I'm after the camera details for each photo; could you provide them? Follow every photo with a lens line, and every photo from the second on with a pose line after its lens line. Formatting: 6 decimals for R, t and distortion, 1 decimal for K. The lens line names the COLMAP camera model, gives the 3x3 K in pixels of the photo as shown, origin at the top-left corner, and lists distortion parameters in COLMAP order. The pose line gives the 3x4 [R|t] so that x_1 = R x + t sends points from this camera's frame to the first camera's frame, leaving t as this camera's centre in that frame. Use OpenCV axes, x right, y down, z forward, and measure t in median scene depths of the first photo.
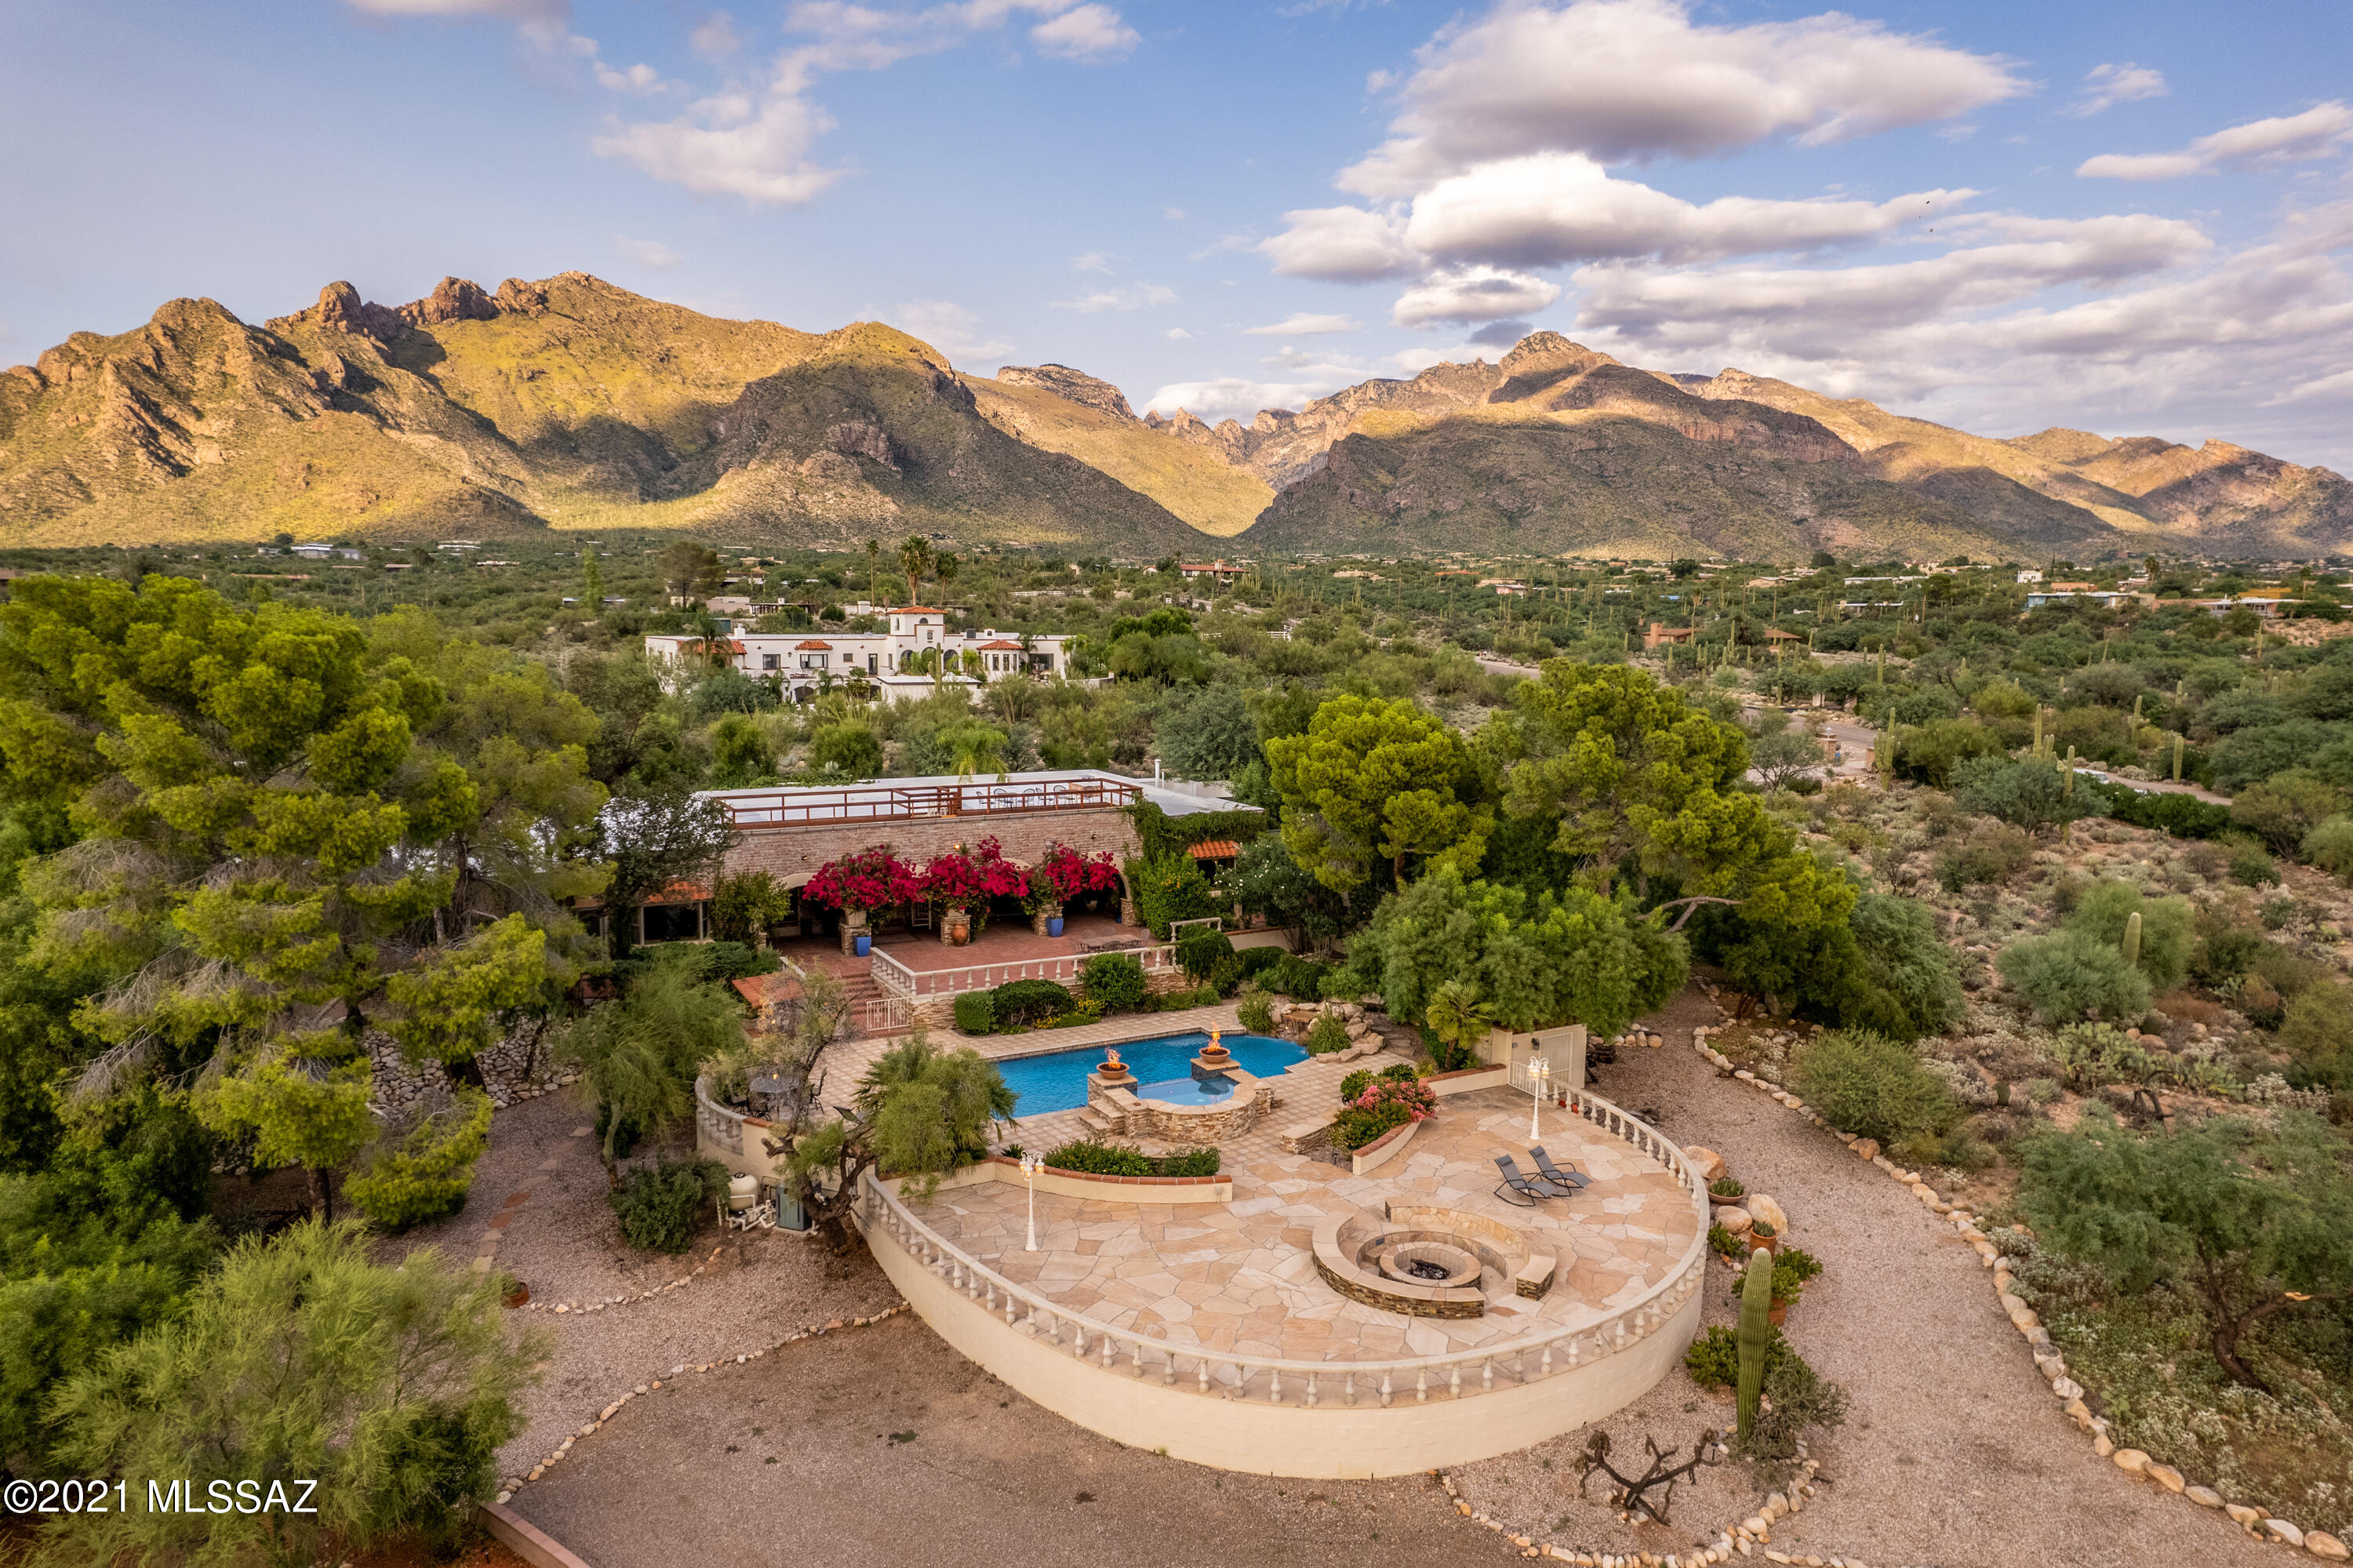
lens RADIAL K [[1493.7, 0, 1192.7], [0, 1493.7, 795.7], [0, 0, 1]] dist [-0.055410, 0.072994]
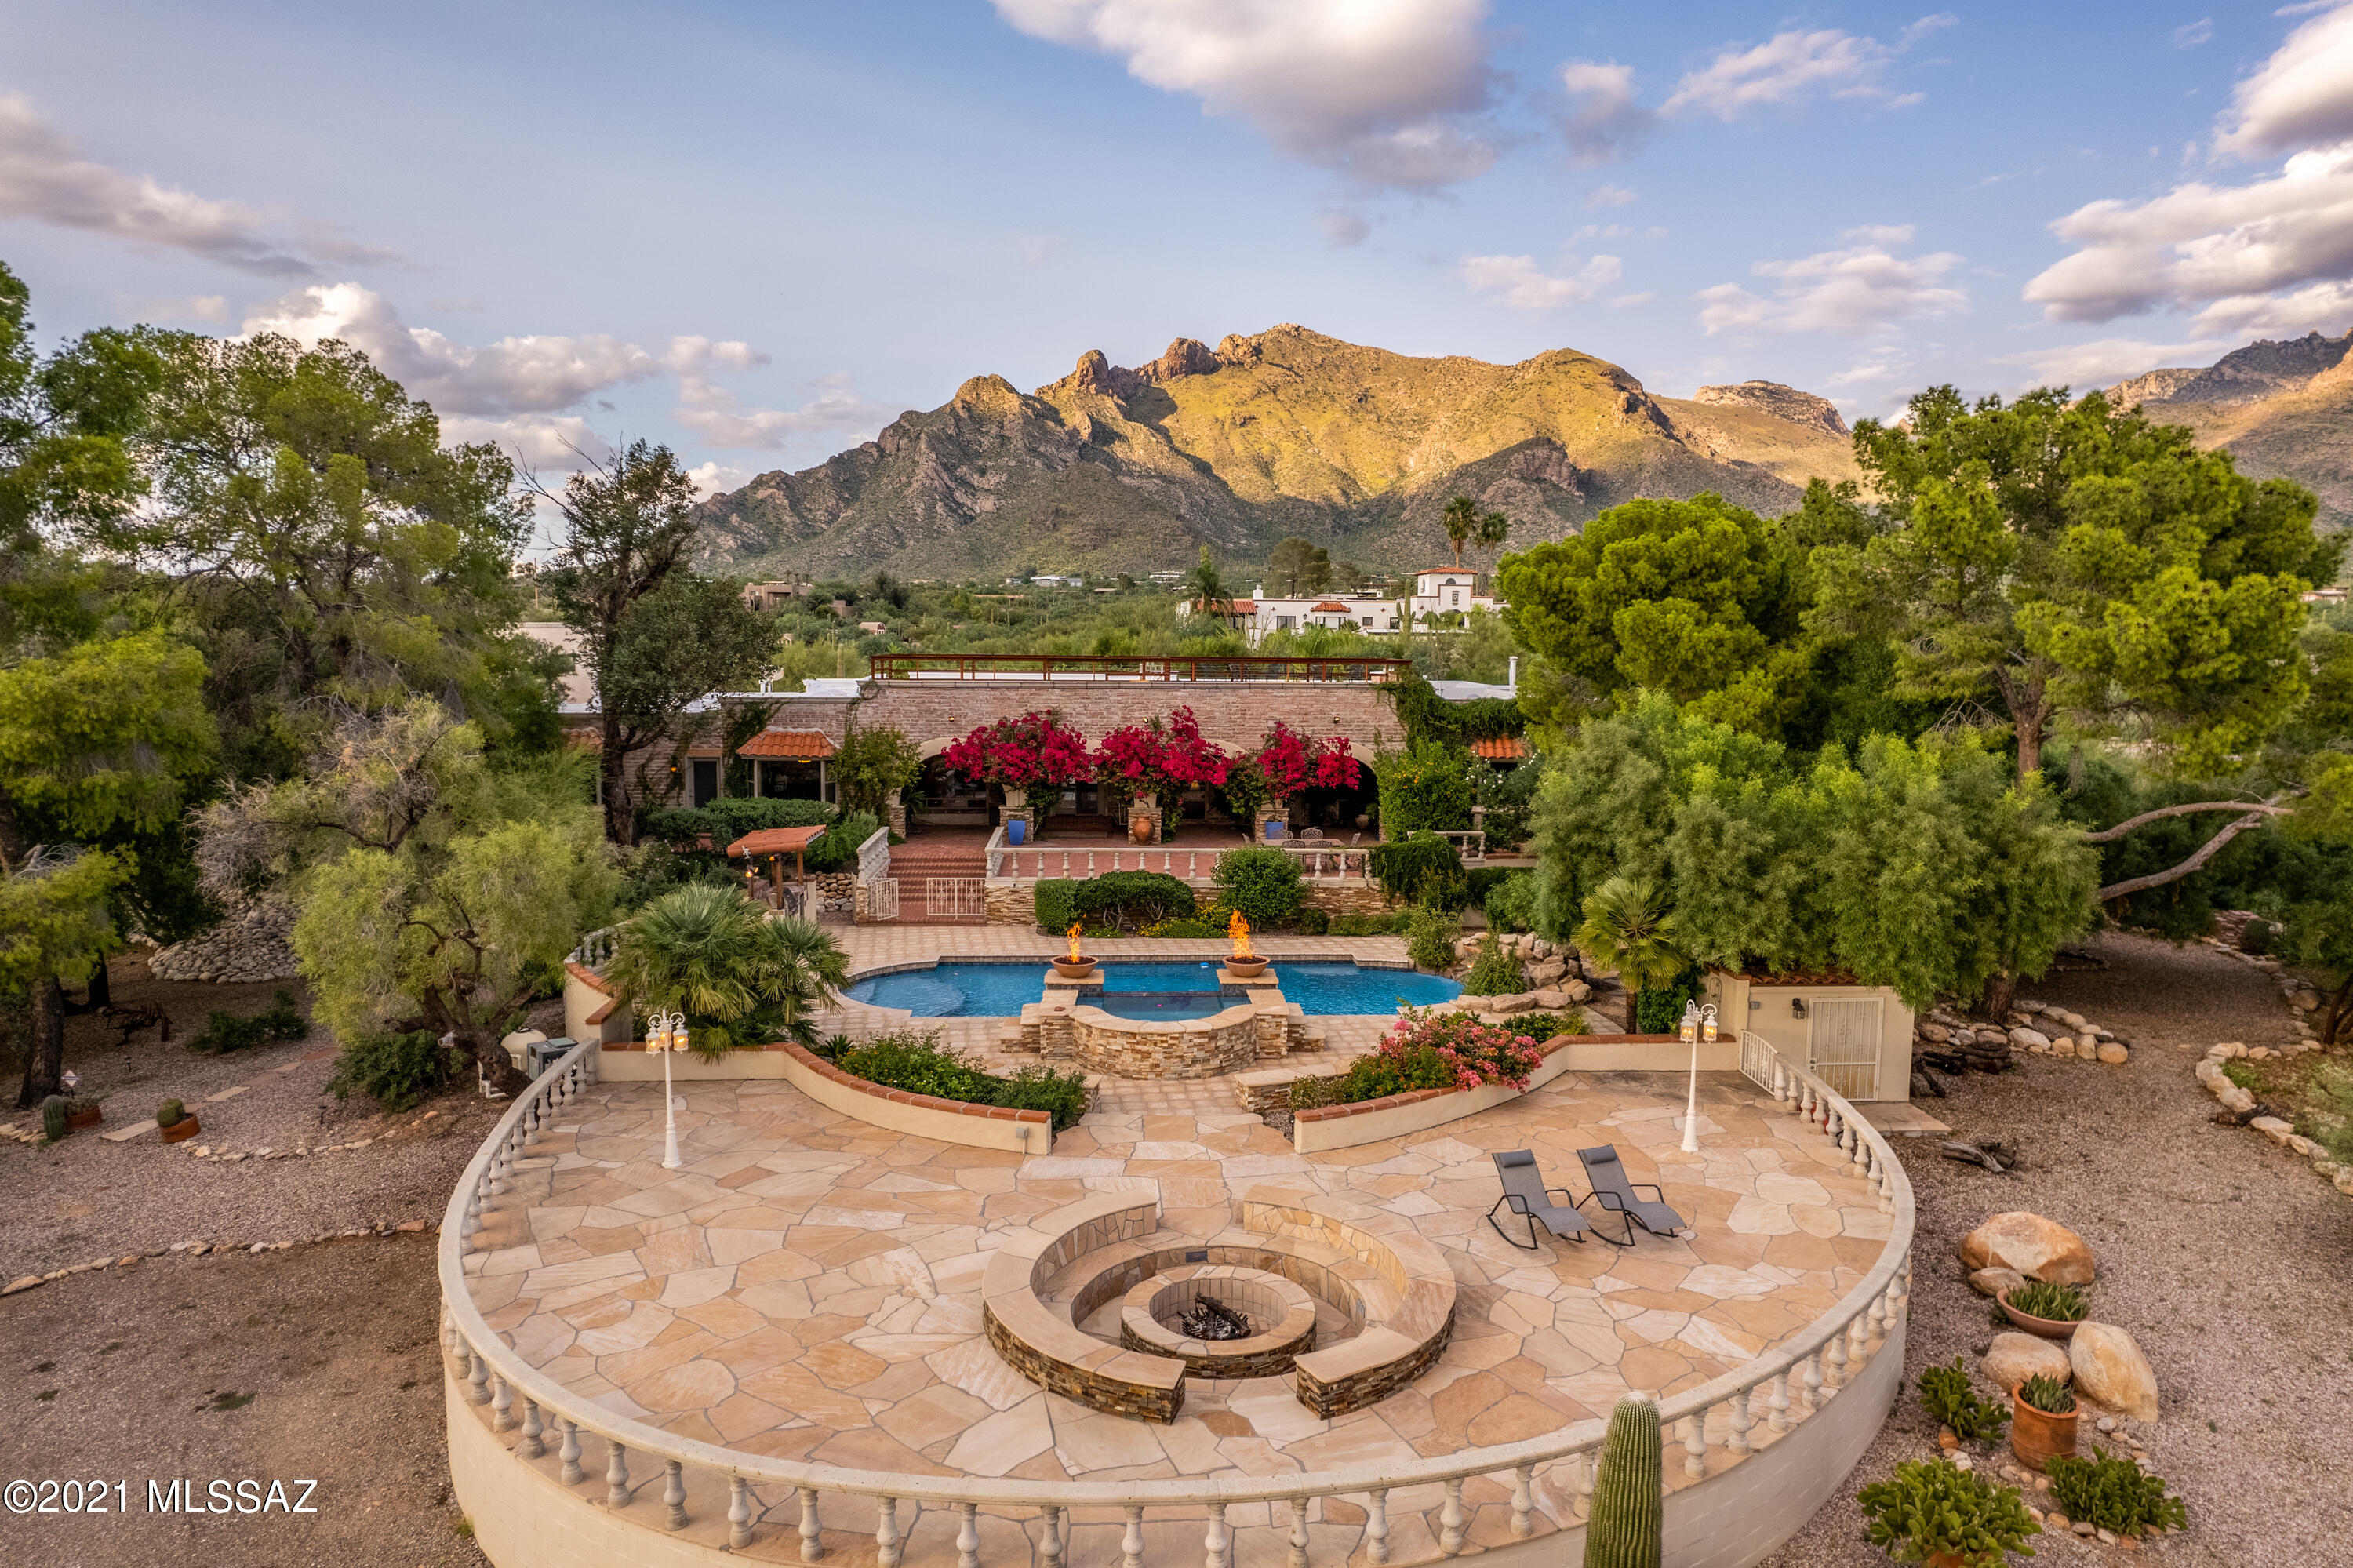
lens RADIAL K [[1493.7, 0, 1192.7], [0, 1493.7, 795.7], [0, 0, 1]] dist [-0.055410, 0.072994]
pose [[0.900770, 0.043378, -0.432126, 0.191854], [-0.052067, 0.998609, -0.008292, 0.073679], [0.431165, 0.029969, 0.901775, 0.272620]]
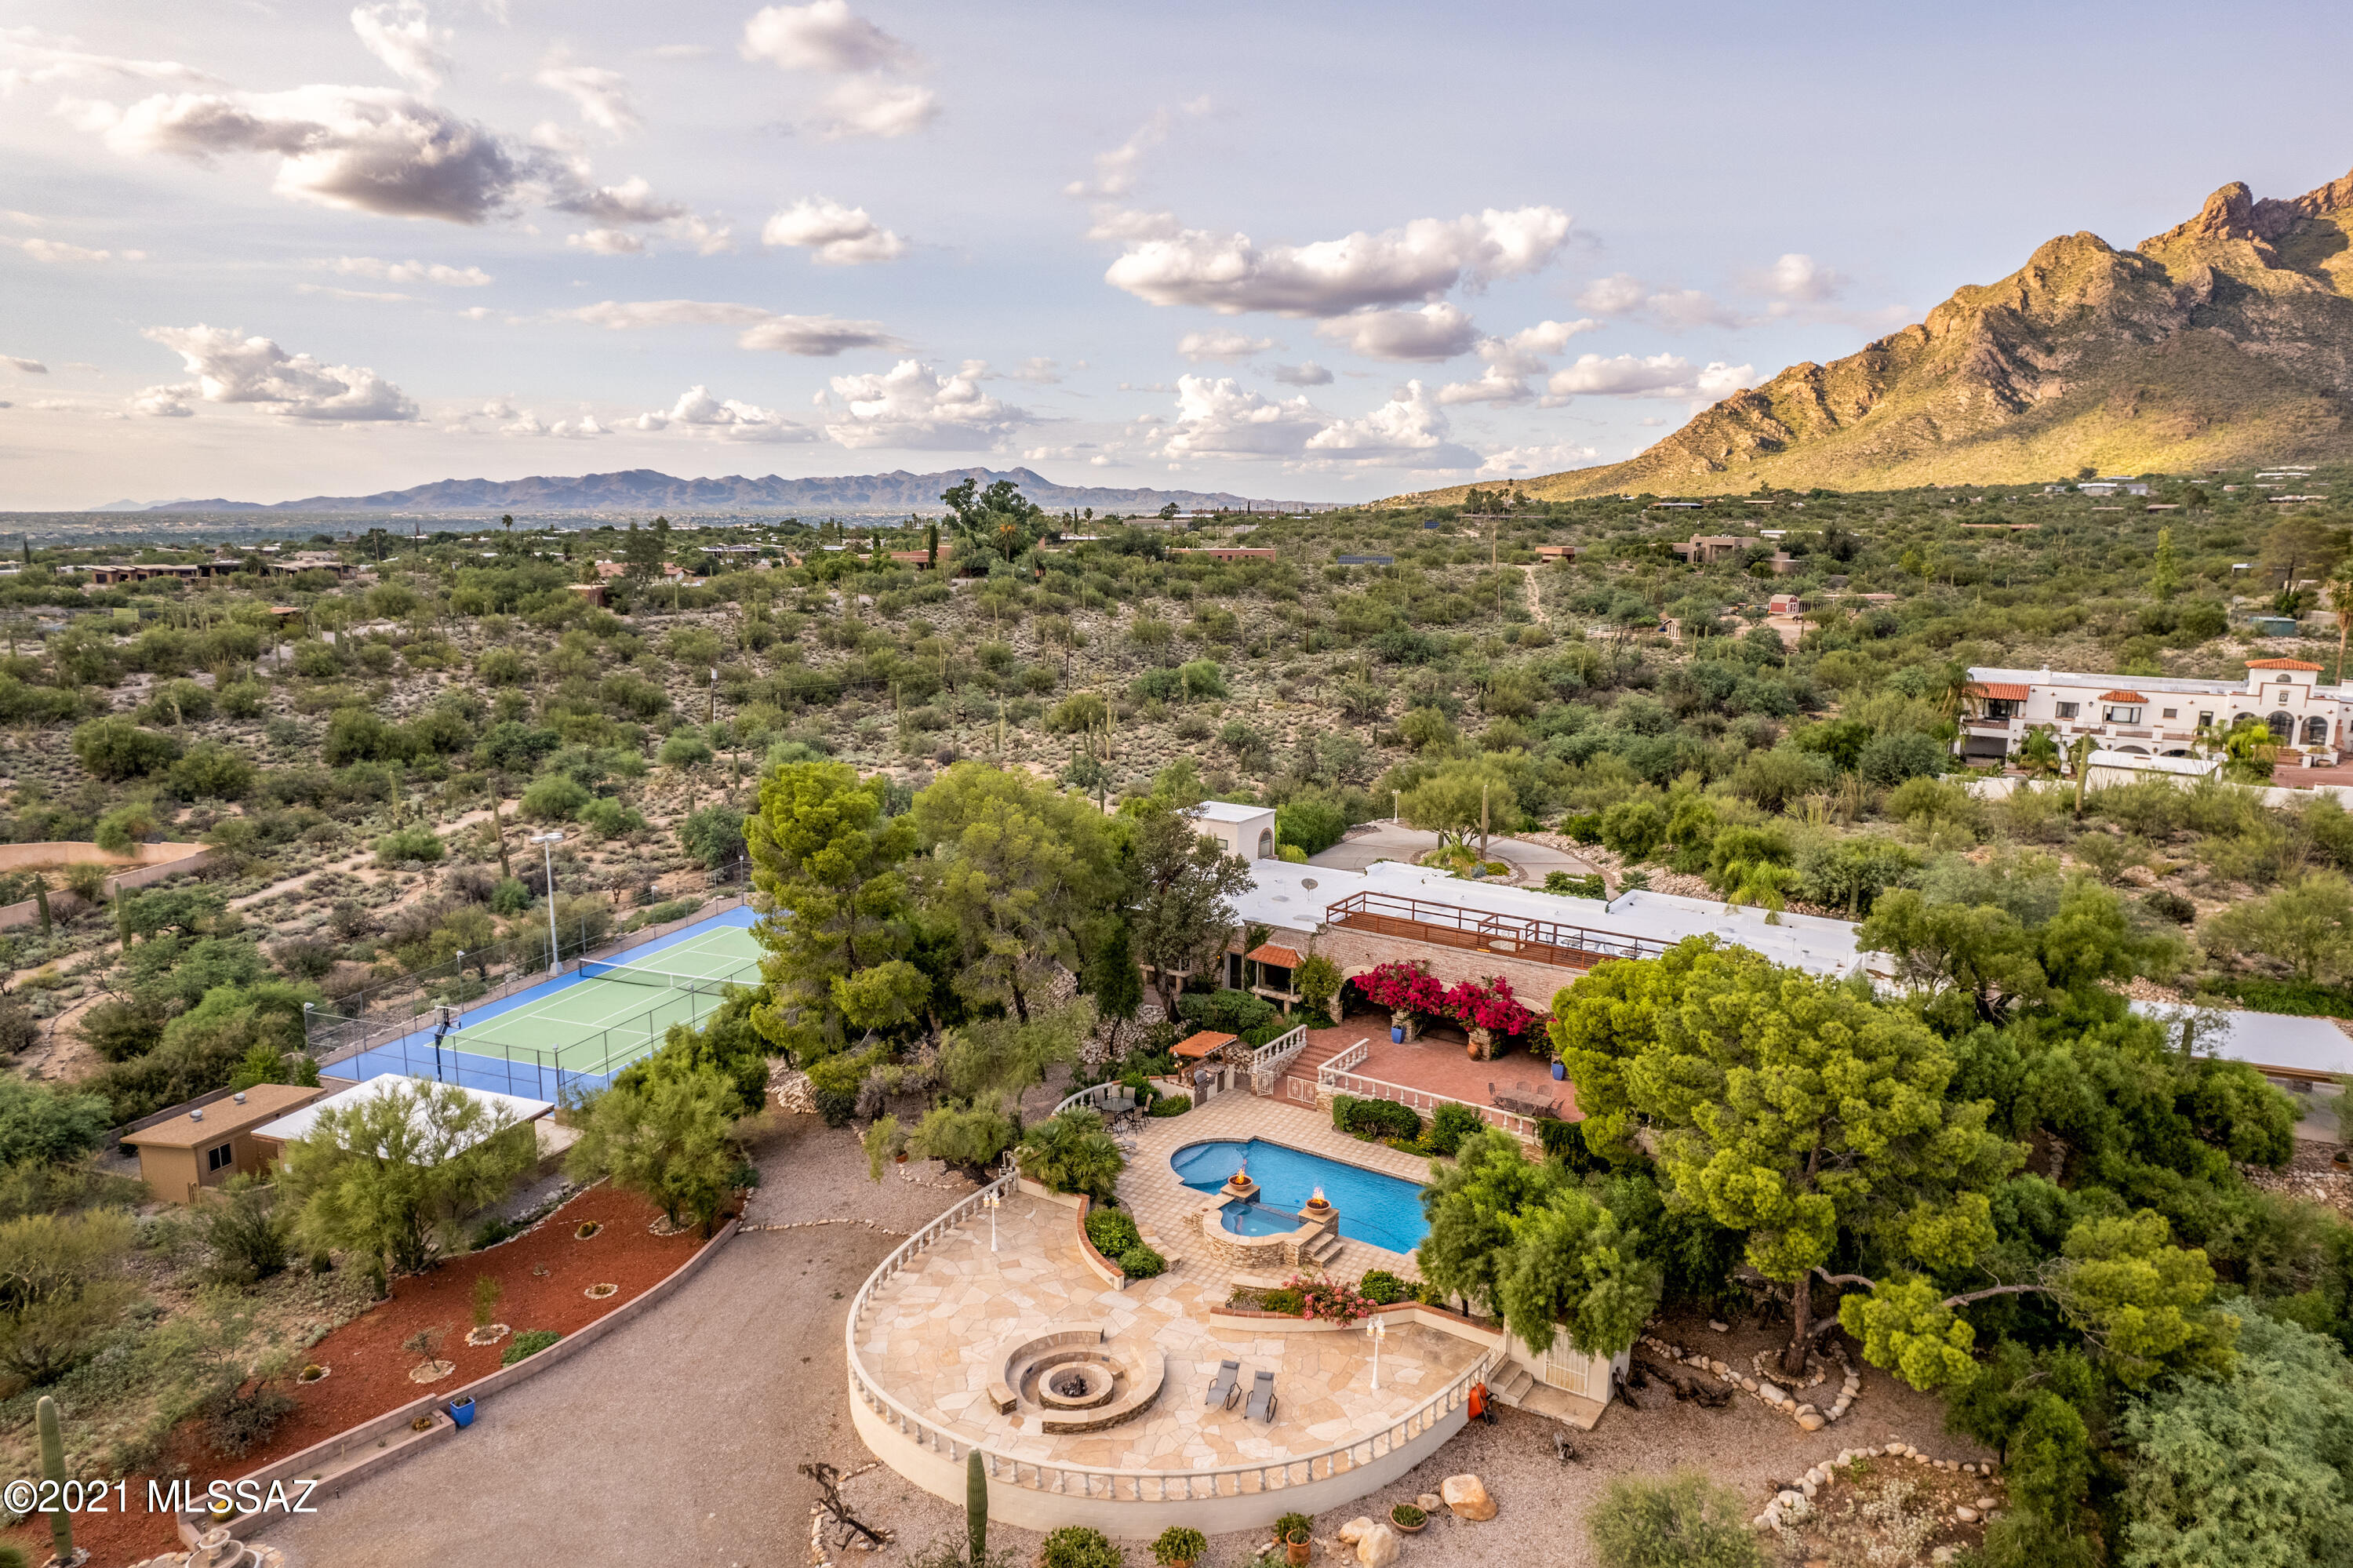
lens RADIAL K [[1493.7, 0, 1192.7], [0, 1493.7, 795.7], [0, 0, 1]] dist [-0.055410, 0.072994]
pose [[0.447756, 0.158721, -0.879956, 0.687214], [-0.113737, 0.986235, 0.120017, -0.203555], [0.886892, 0.046345, 0.459646, 0.232120]]
